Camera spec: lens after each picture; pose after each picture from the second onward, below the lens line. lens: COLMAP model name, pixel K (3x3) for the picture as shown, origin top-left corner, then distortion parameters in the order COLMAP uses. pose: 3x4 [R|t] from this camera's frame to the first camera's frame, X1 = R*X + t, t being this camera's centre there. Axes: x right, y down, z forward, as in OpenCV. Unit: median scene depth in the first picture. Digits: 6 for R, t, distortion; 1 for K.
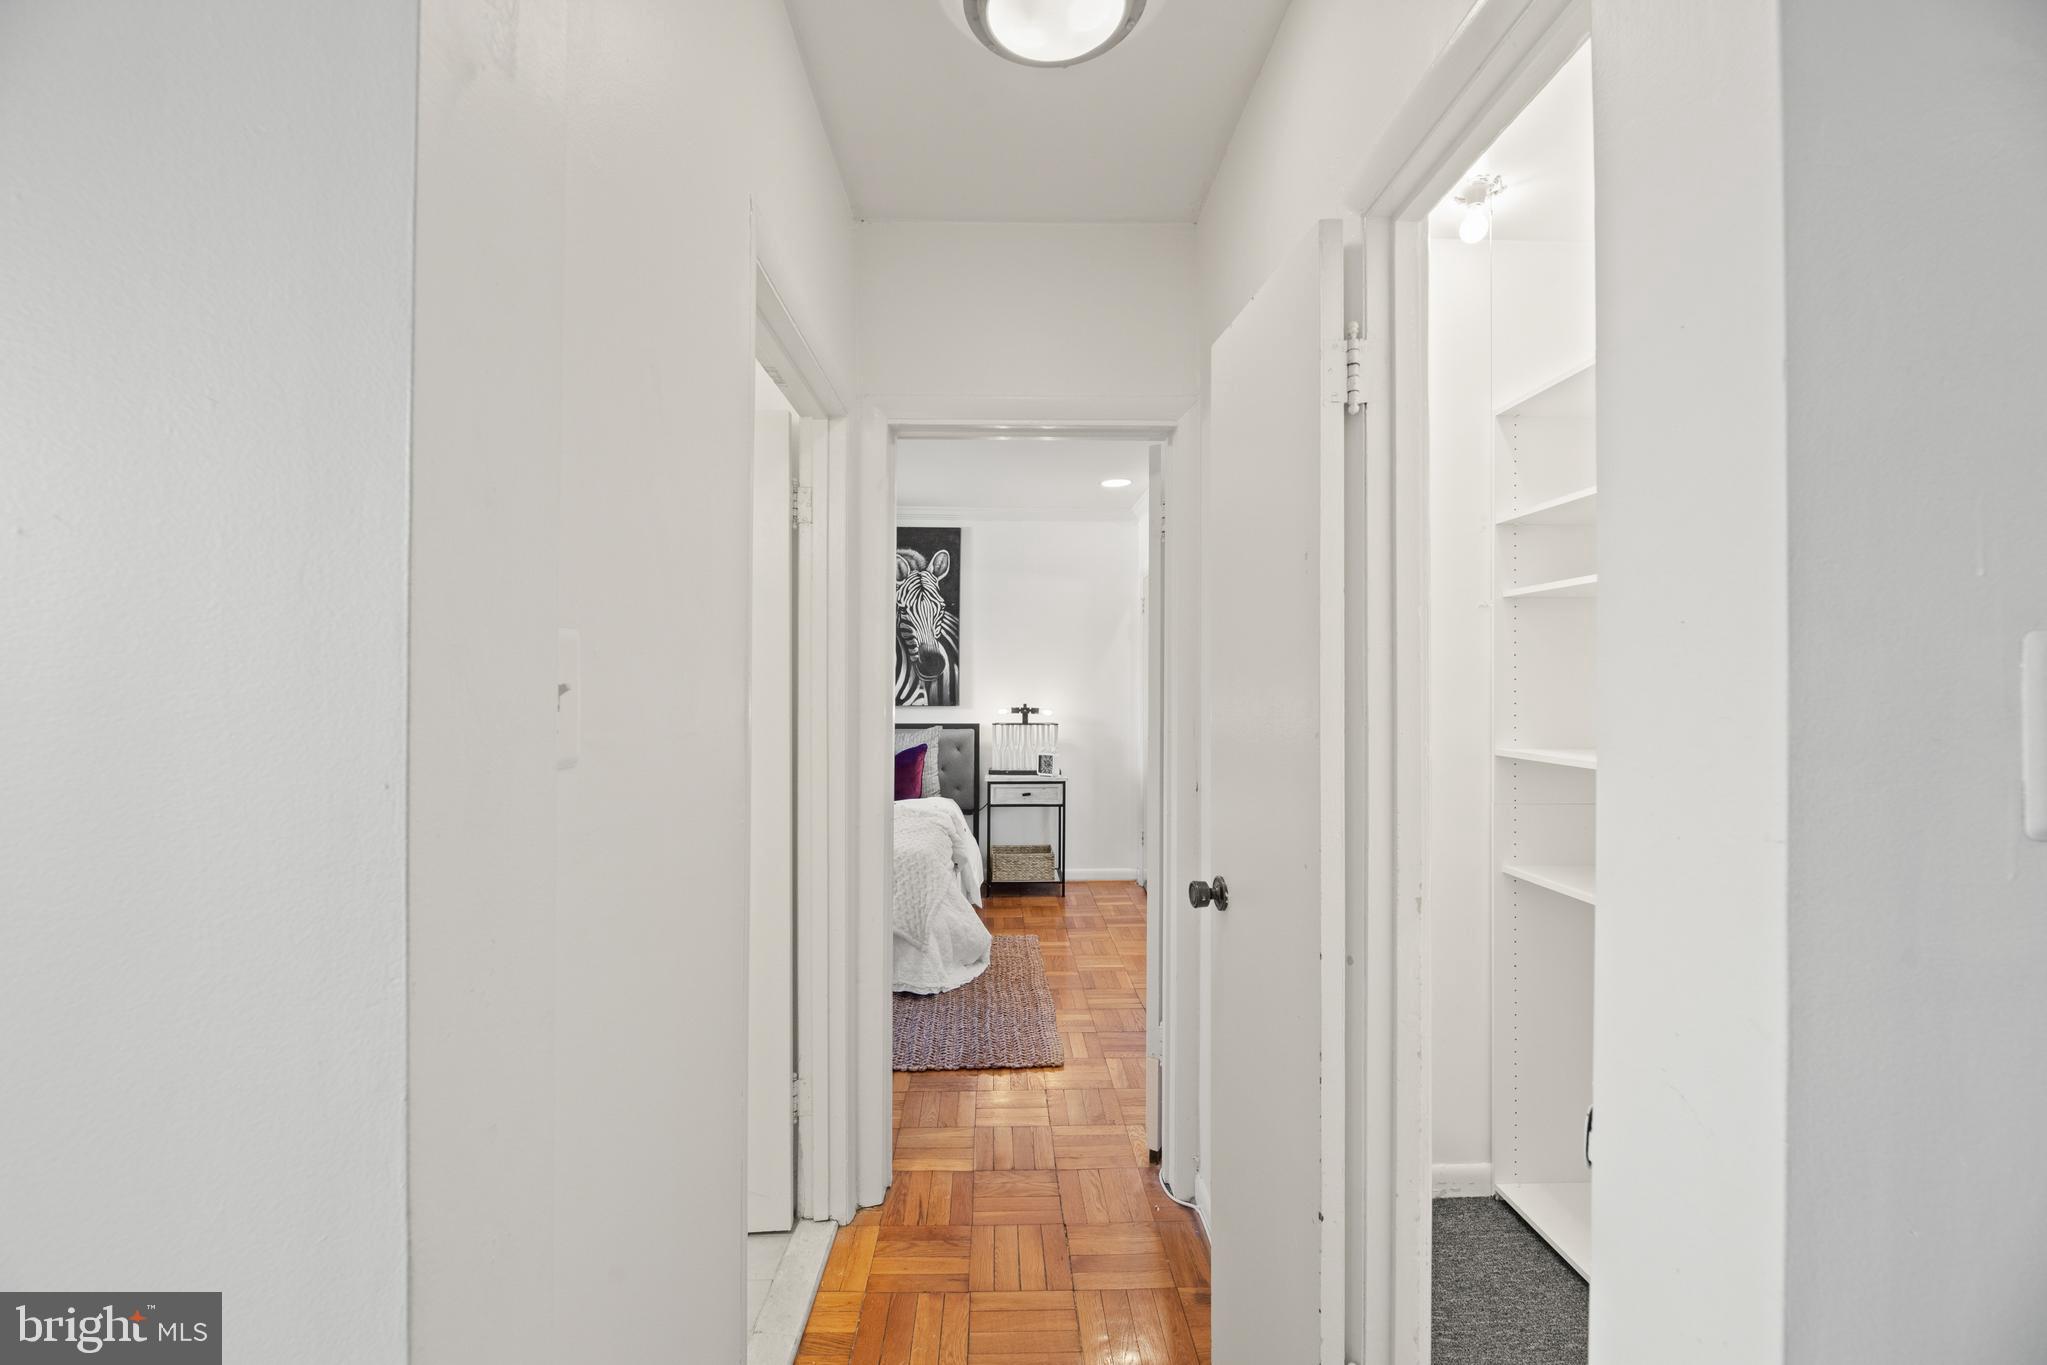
lens RADIAL K [[826.3, 0, 1027.2], [0, 826.3, 676.3], [0, 0, 1]] dist [-0.001682, -0.002928]
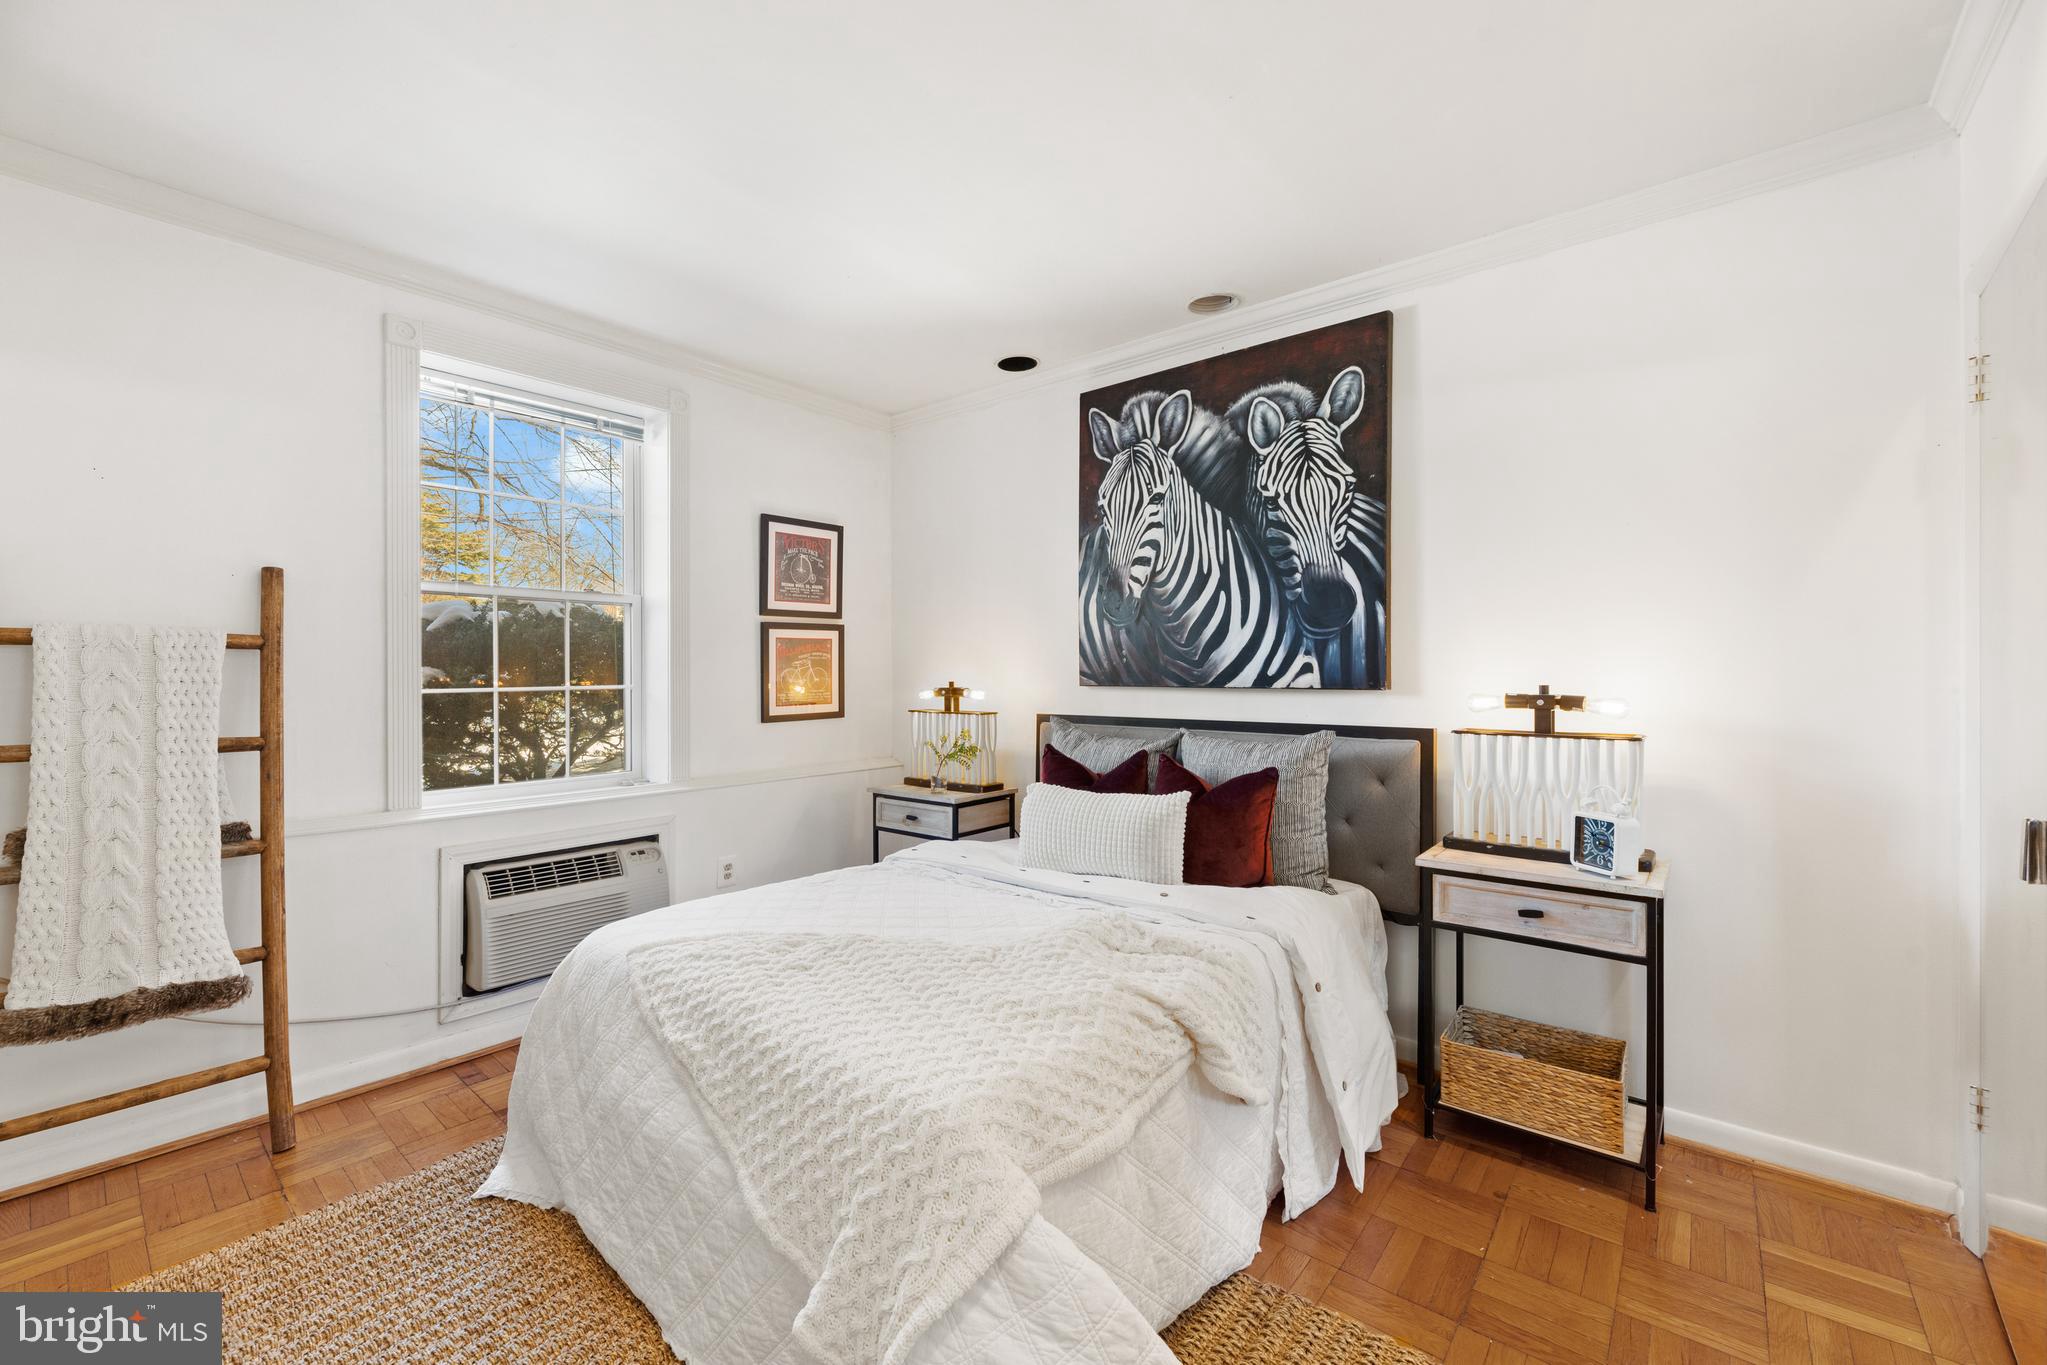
lens RADIAL K [[826.3, 0, 1017.6], [0, 826.3, 673.3], [0, 0, 1]] dist [-0.001682, -0.002928]
pose [[0.737432, -0.006462, -0.675390, 0.080065], [0.012196, 0.999919, 0.003749, 0.022331], [0.675311, -0.011002, 0.737451, 0.513377]]
